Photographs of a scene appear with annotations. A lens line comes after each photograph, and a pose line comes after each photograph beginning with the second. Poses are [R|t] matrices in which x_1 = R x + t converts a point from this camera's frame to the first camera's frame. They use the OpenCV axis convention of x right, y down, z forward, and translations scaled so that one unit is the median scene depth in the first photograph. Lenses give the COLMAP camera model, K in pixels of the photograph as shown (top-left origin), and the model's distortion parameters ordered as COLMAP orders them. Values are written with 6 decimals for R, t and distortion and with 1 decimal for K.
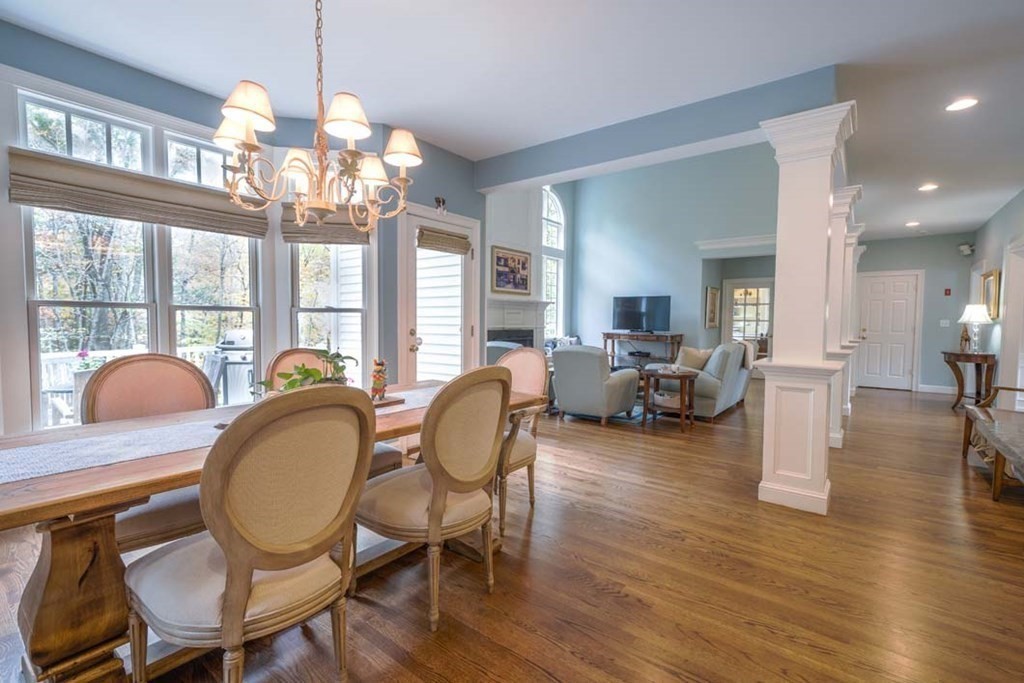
lens RADIAL K [[474.4, 0, 511.8], [0, 474.4, 343.6], [0, 0, 1]] dist [0.002941, 0.000191]
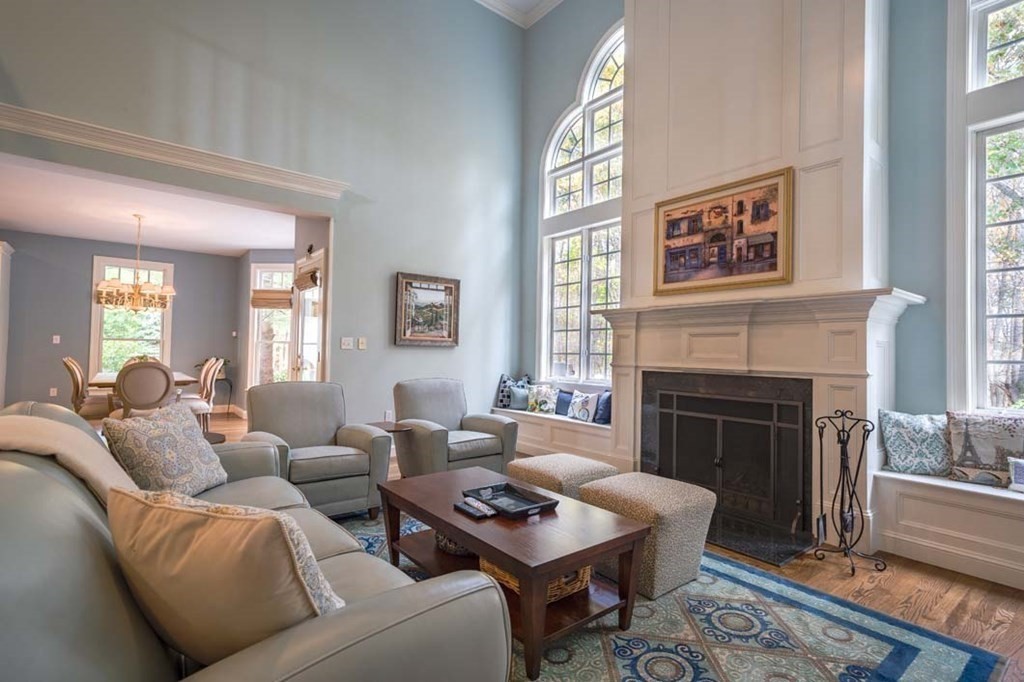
lens RADIAL K [[483.3, 0, 512.2], [0, 483.3, 340.0], [0, 0, 1]] dist [0.002960, 0.000388]
pose [[-0.250803, -0.035161, -0.967399, 0.457511], [-0.064426, 0.997731, -0.019561, -0.038545], [0.965892, 0.057419, -0.252499, 0.916375]]
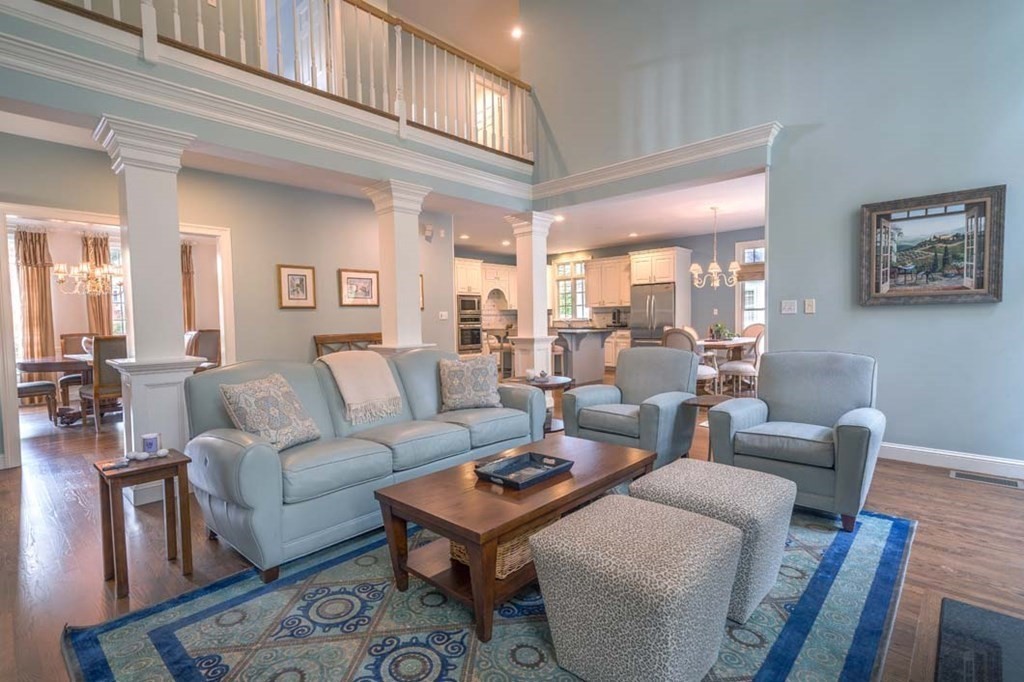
lens RADIAL K [[483.3, 0, 514.4], [0, 483.3, 343.9], [0, 0, 1]] dist [0.002960, 0.000388]
pose [[-0.995862, 0.008395, 0.090493, 0.188943], [0.017278, 0.995054, 0.097825, -0.048817], [-0.089224, 0.098983, -0.991081, 1.098272]]
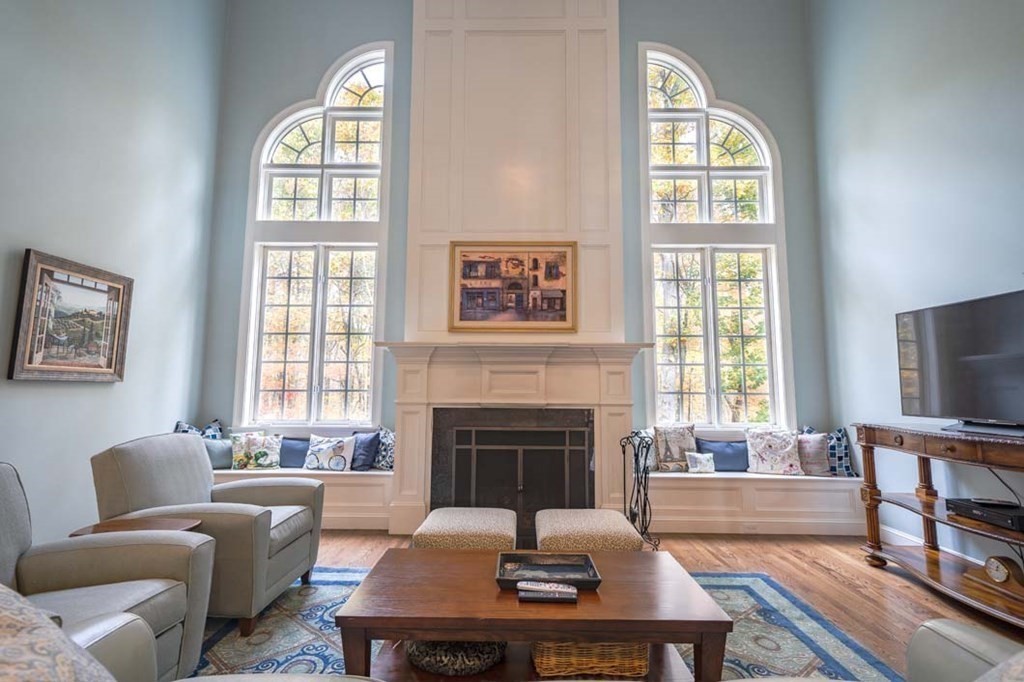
lens RADIAL K [[474.4, 0, 509.7], [0, 474.4, 340.8], [0, 0, 1]] dist [0.002941, 0.000191]
pose [[0.591766, -0.086346, -0.801472, 0.372214], [-0.039783, 0.989907, -0.136020, -0.030470], [0.805128, 0.112377, 0.582358, 0.705737]]
